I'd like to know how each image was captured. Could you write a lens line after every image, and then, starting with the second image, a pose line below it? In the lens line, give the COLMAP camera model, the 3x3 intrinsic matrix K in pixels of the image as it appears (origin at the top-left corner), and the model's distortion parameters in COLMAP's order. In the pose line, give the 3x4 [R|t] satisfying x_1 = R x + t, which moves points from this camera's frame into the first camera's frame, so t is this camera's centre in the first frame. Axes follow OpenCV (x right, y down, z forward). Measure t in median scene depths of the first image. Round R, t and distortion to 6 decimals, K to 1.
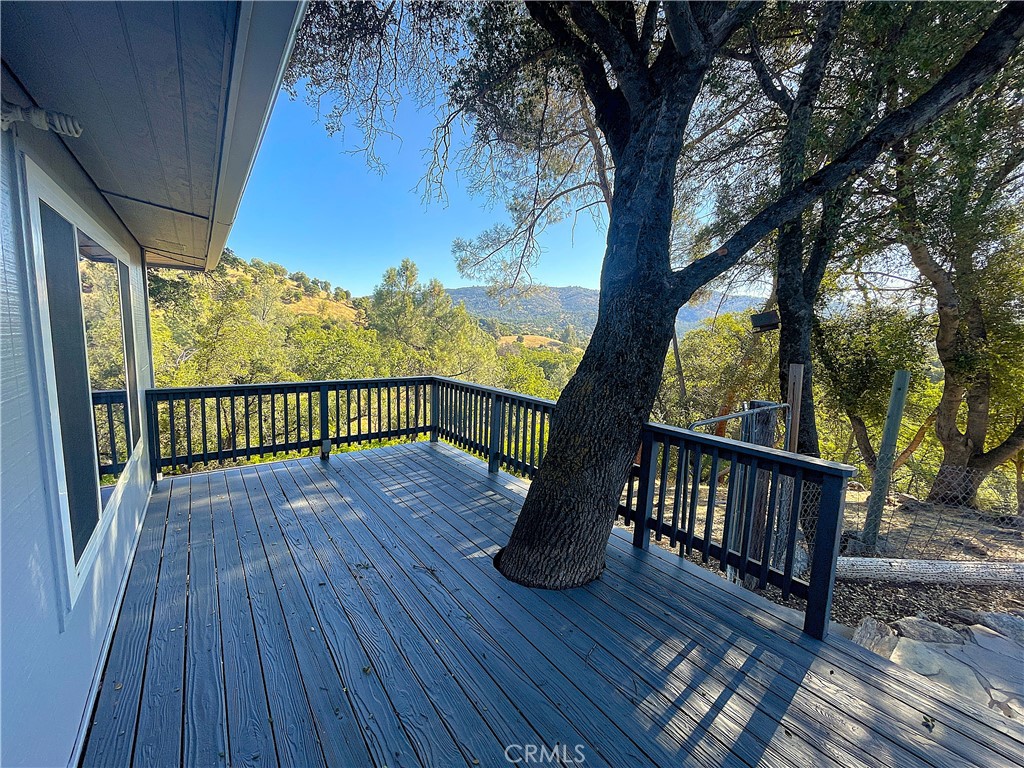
lens RADIAL K [[416.3, 0, 516.0], [0, 416.3, 383.4], [0, 0, 1]] dist [-0.002347, -0.000386]
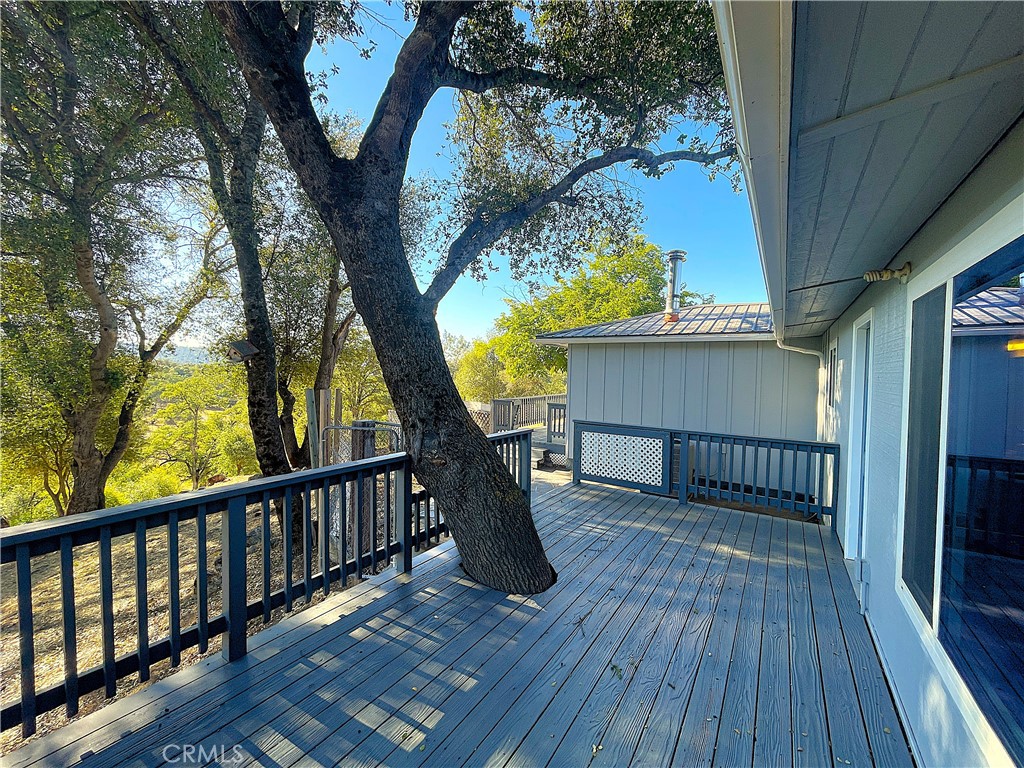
lens RADIAL K [[416.3, 0, 514.2], [0, 416.3, 388.8], [0, 0, 1]] dist [-0.002347, -0.000386]
pose [[-0.337016, -0.073871, 0.938596, -0.695615], [0.086797, 0.990234, 0.109101, -0.143444], [-0.937489, 0.118236, -0.327313, 0.946558]]
